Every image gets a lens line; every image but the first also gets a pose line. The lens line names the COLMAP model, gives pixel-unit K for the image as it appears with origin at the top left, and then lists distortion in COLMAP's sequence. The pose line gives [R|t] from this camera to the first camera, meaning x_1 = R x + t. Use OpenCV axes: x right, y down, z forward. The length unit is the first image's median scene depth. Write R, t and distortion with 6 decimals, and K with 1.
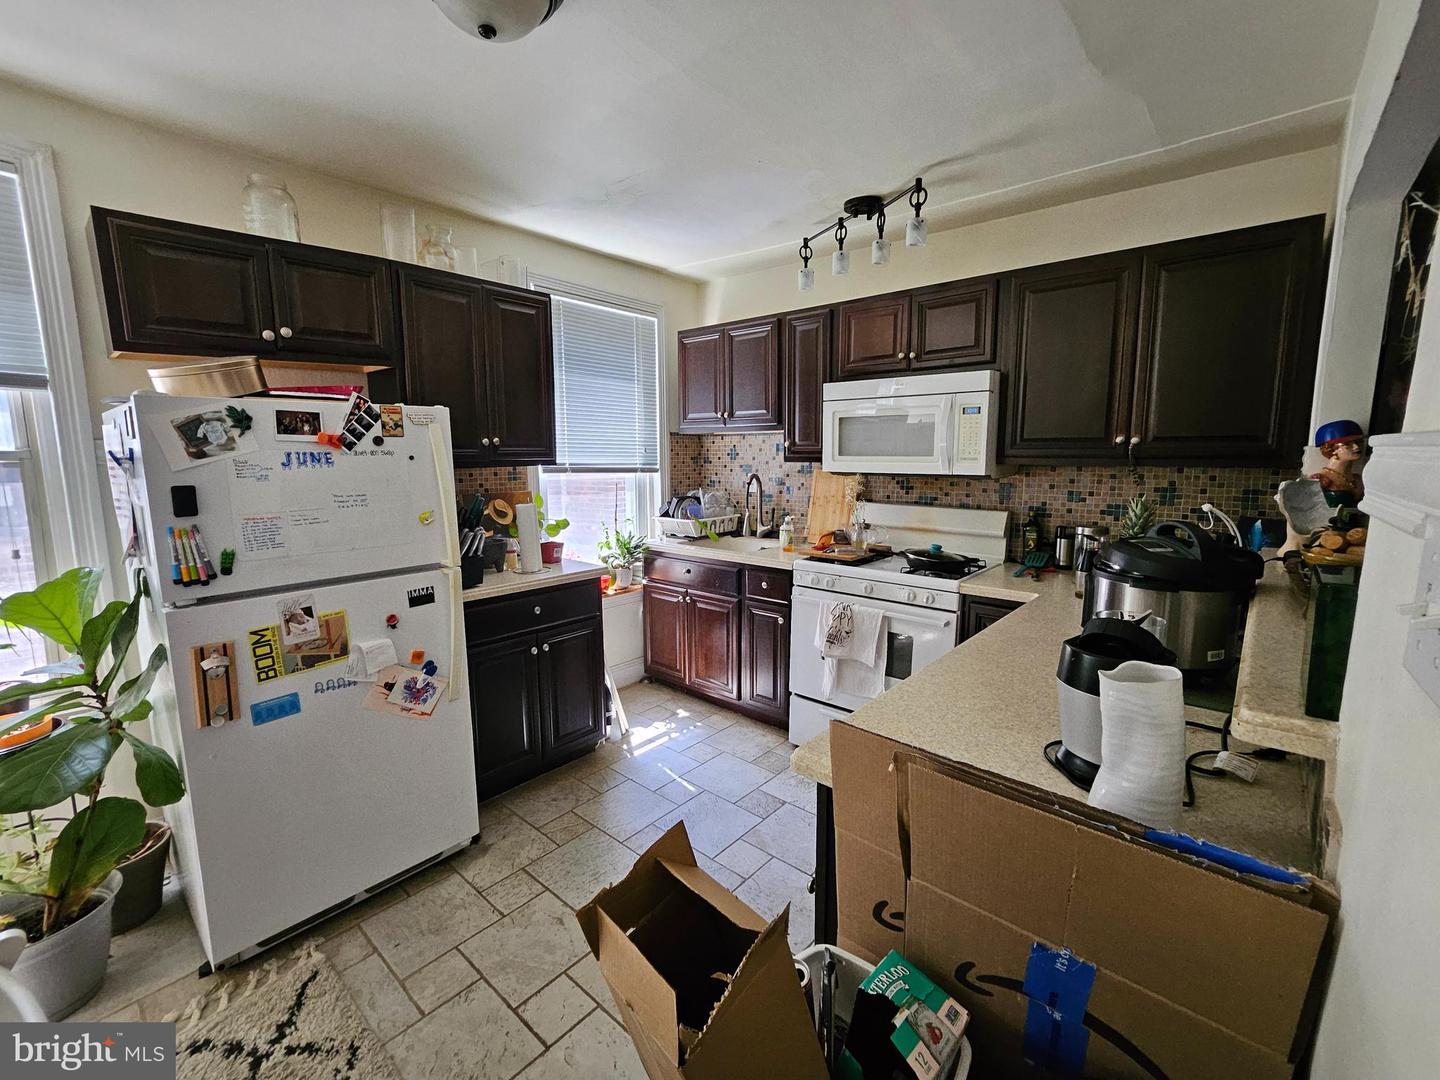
lens RADIAL K [[617.2, 0, 722.6], [0, 617.2, 532.9], [0, 0, 1]] dist [-0.000083, 0.000547]
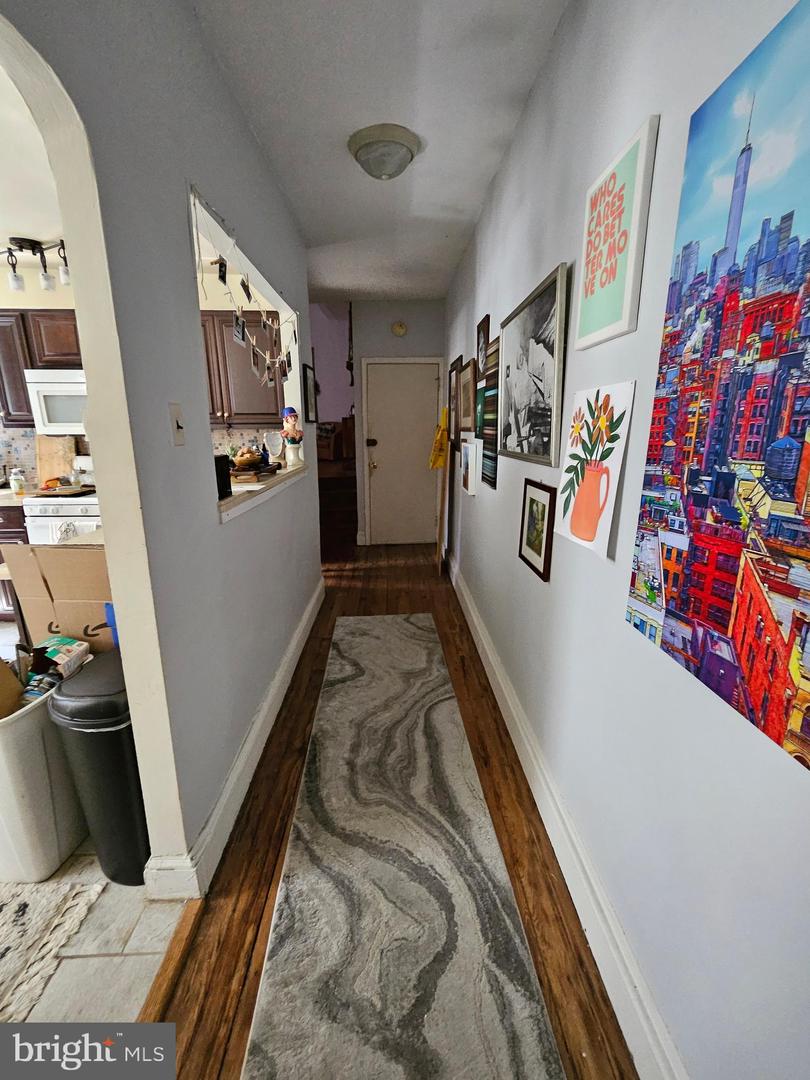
lens RADIAL K [[457.4, 0, 405.0], [0, 457.4, 540.0], [0, 0, 1]] dist [-0.001701, -0.000101]
pose [[0.733801, -0.164073, 0.659254, 0.061194], [0.084961, 0.984943, 0.150561, 0.061870], [-0.674031, -0.054471, 0.736692, -0.410586]]
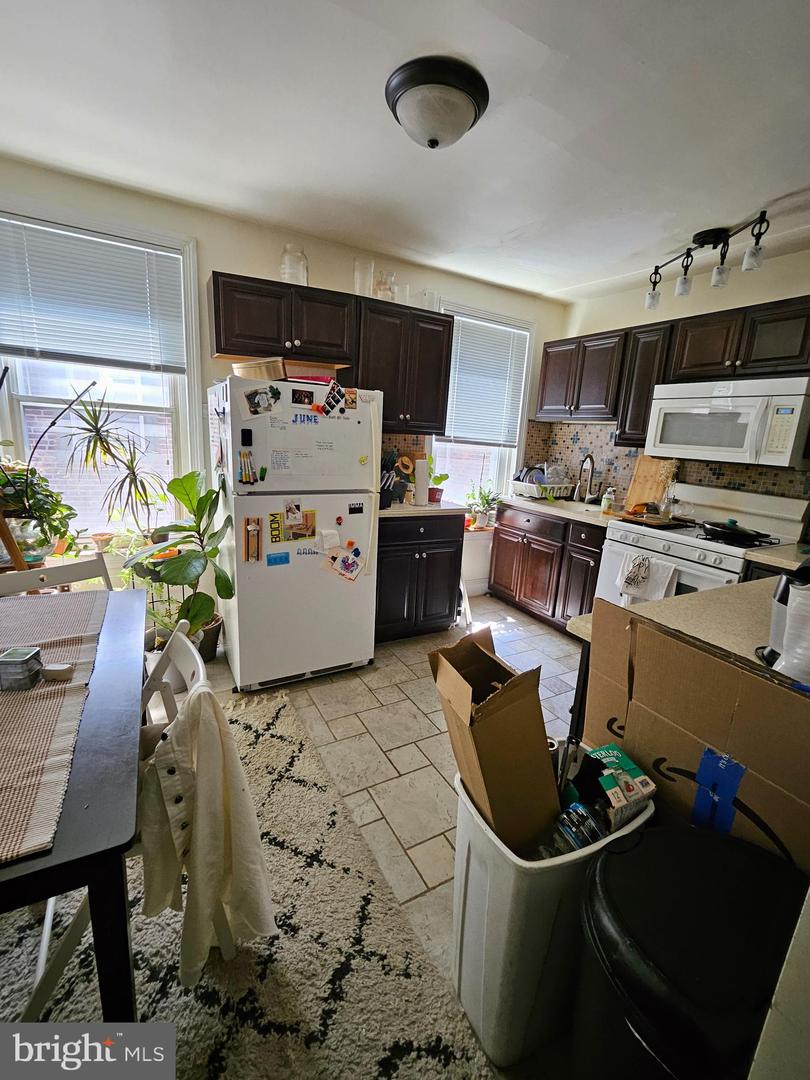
lens RADIAL K [[461.9, 0, 406.8], [0, 461.9, 536.9], [0, 0, 1]] dist [-0.003753, -0.000298]
pose [[0.939594, 0.132724, -0.315510, 0.028490], [-0.106354, 0.989342, 0.099455, 0.031873], [0.325348, -0.059891, 0.943696, -0.093835]]
